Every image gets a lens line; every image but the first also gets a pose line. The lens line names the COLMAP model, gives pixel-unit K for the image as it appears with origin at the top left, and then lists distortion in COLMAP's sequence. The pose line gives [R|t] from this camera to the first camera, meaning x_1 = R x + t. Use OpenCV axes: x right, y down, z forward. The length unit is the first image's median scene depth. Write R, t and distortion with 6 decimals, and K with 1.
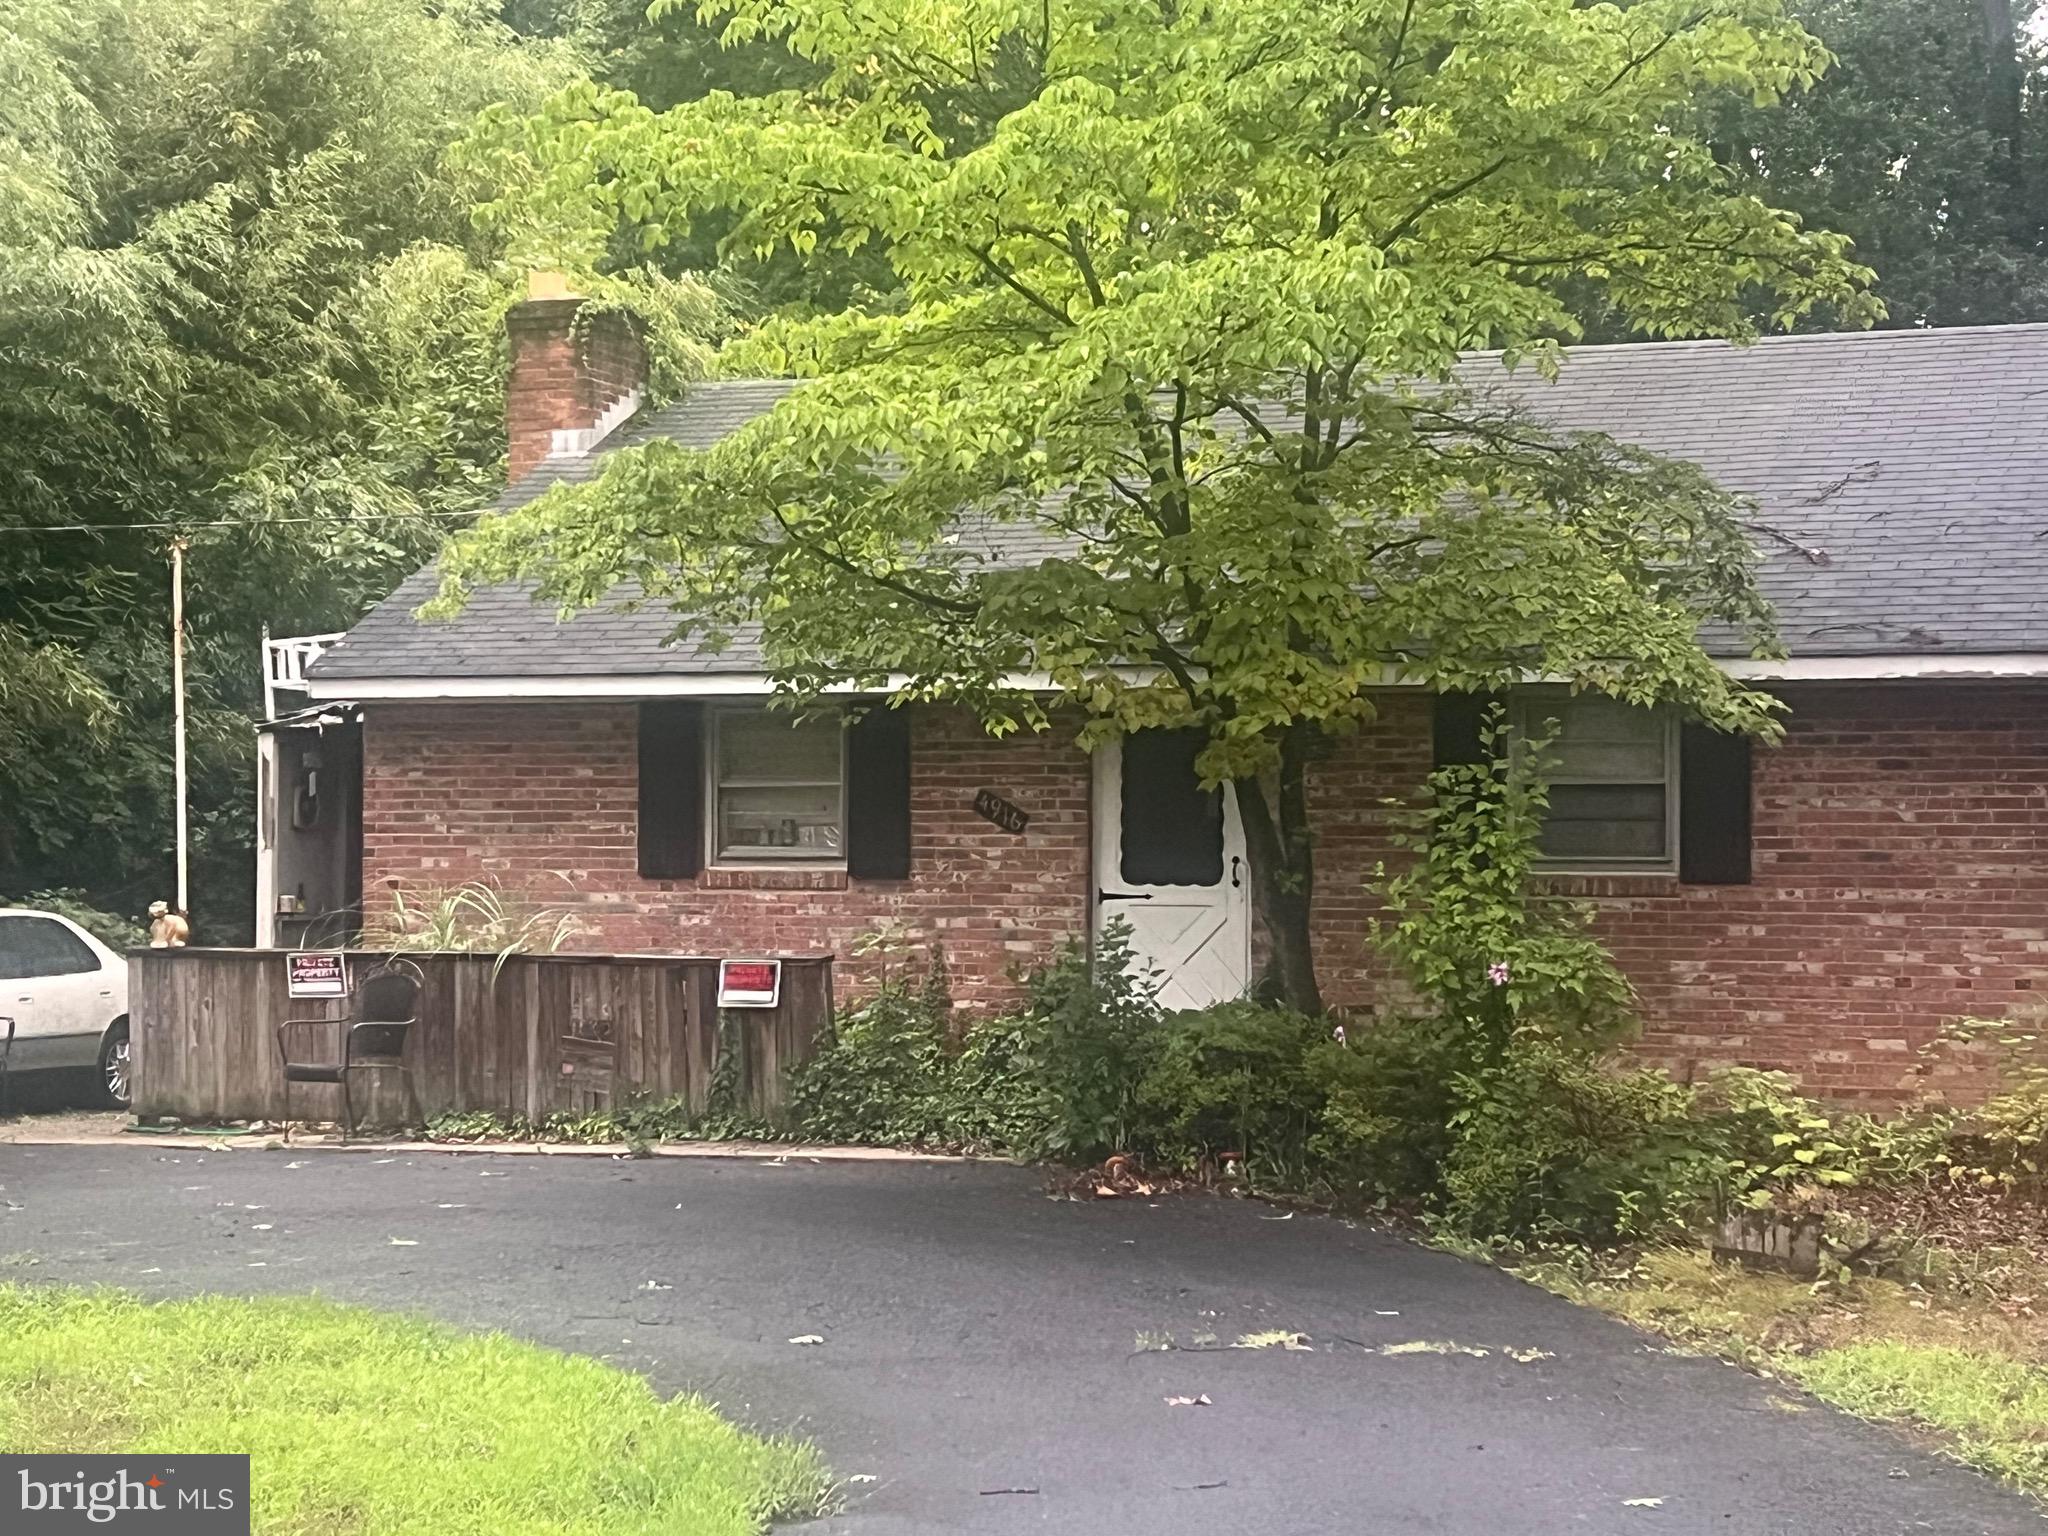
lens RADIAL K [[3880.4, 0, 1024.1], [0, 3880.4, 770.3], [0, 0, 1]] dist [0.063155, 0.000000]
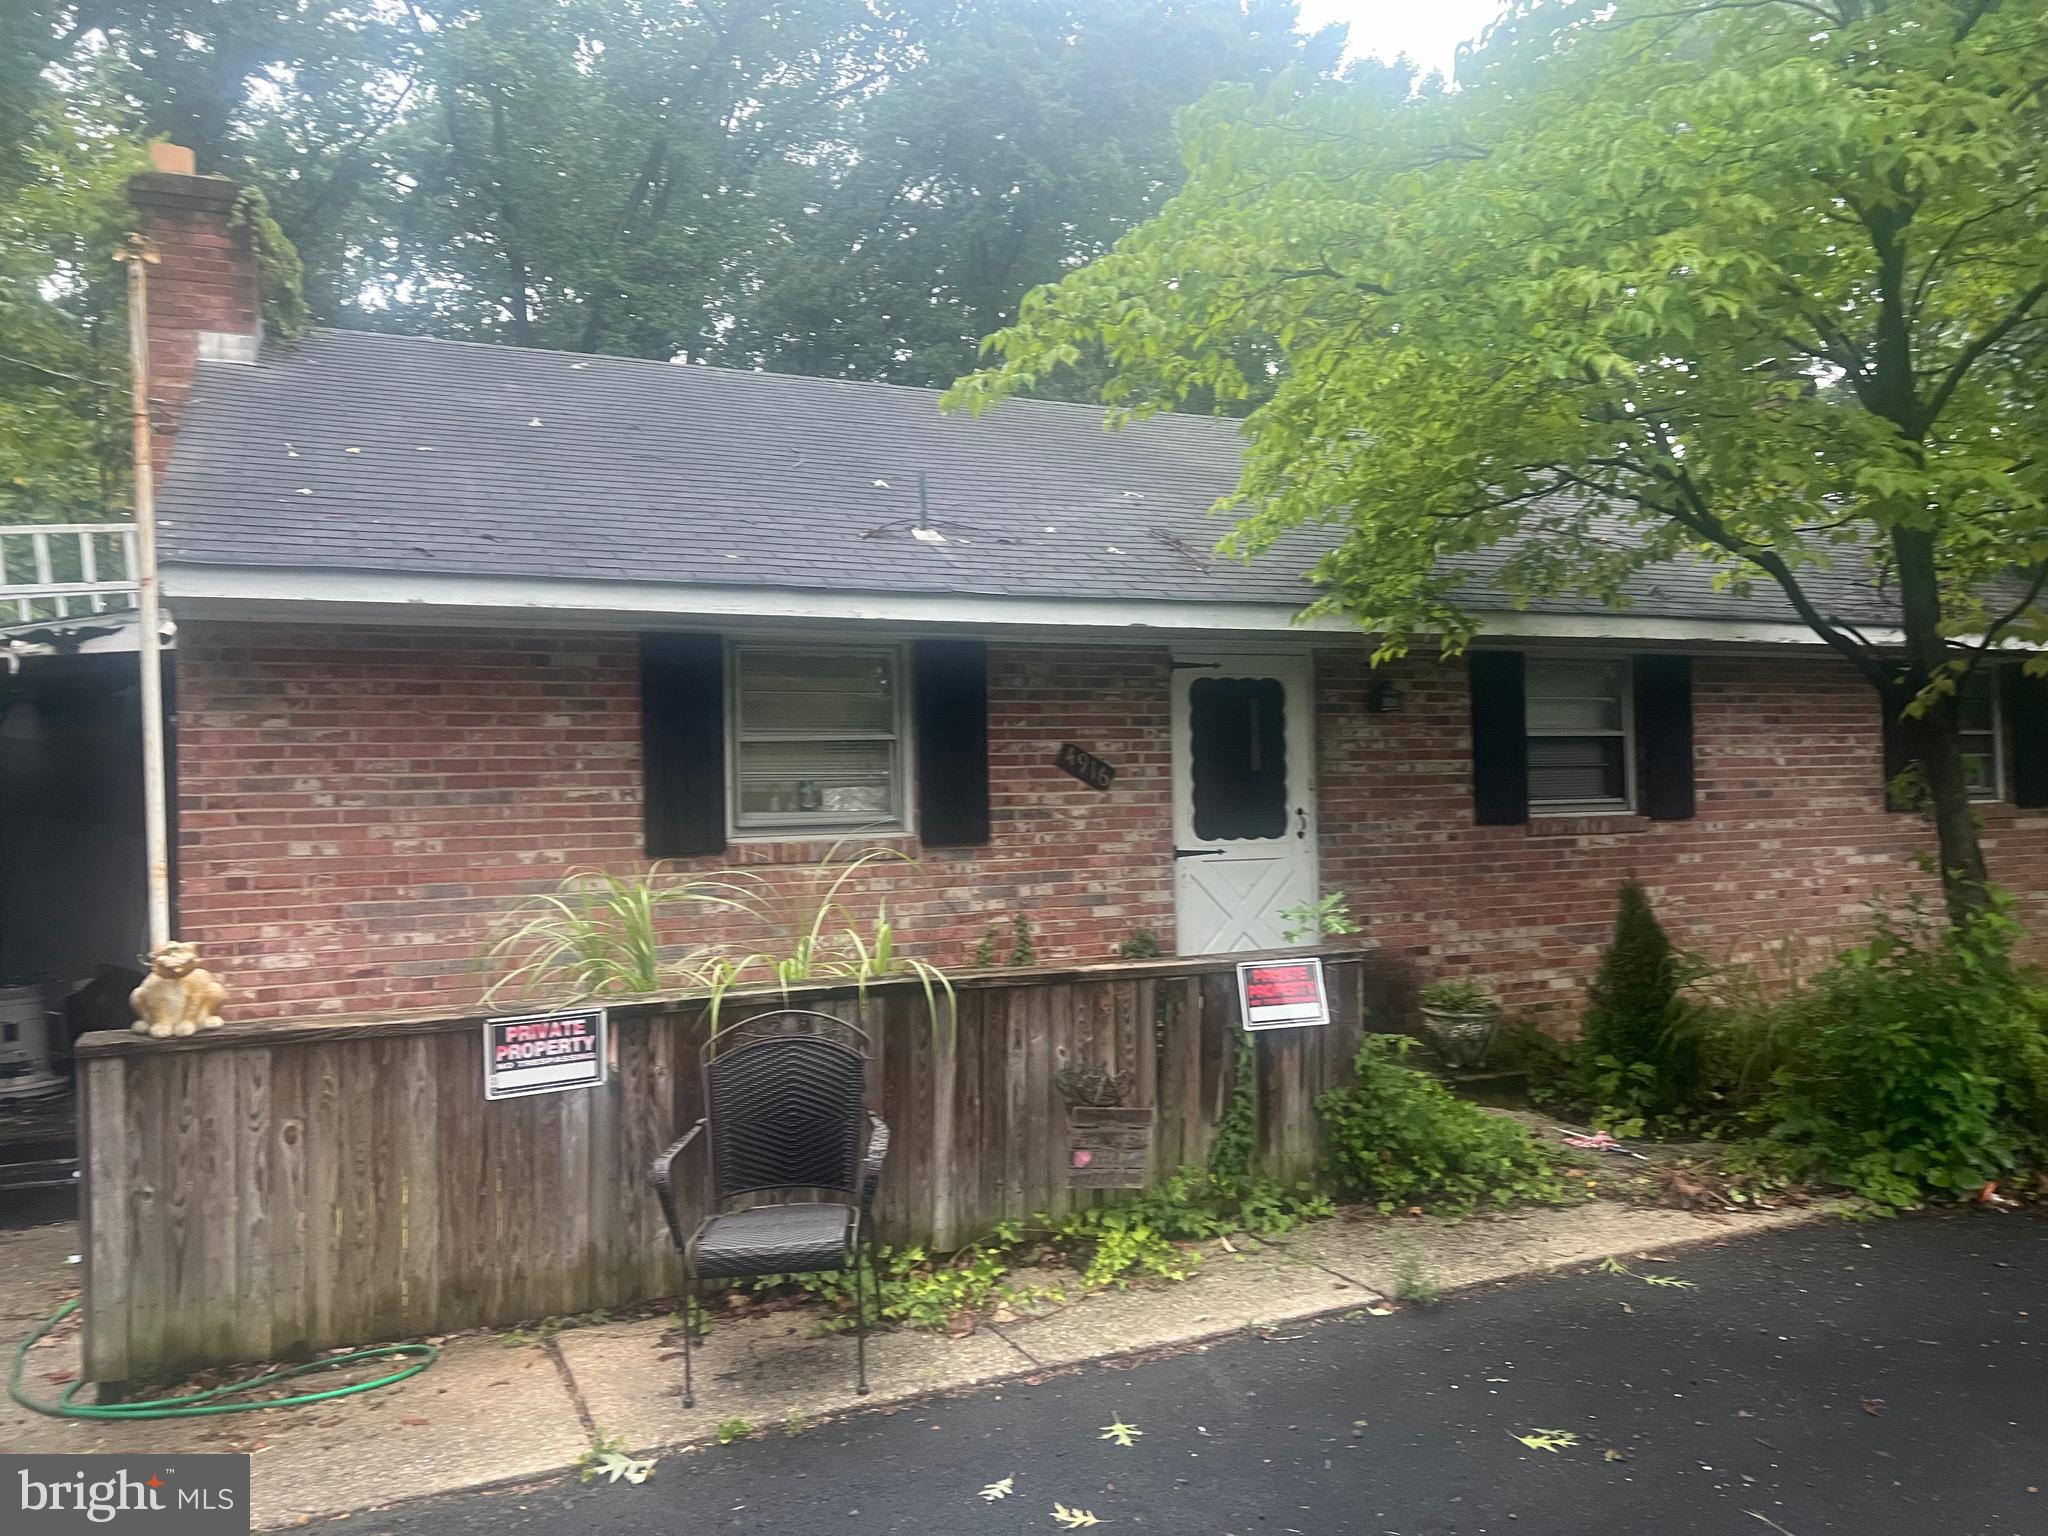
lens RADIAL K [[1544.5, 0, 1024.9], [0, 1544.5, 763.2], [0, 0, 1]] dist [0.030976, -0.017206]
pose [[0.707501, -0.001188, 0.706711, -0.275158], [0.012438, 0.999865, -0.010771, 0.013679], [-0.706603, 0.016411, 0.707420, 0.752247]]
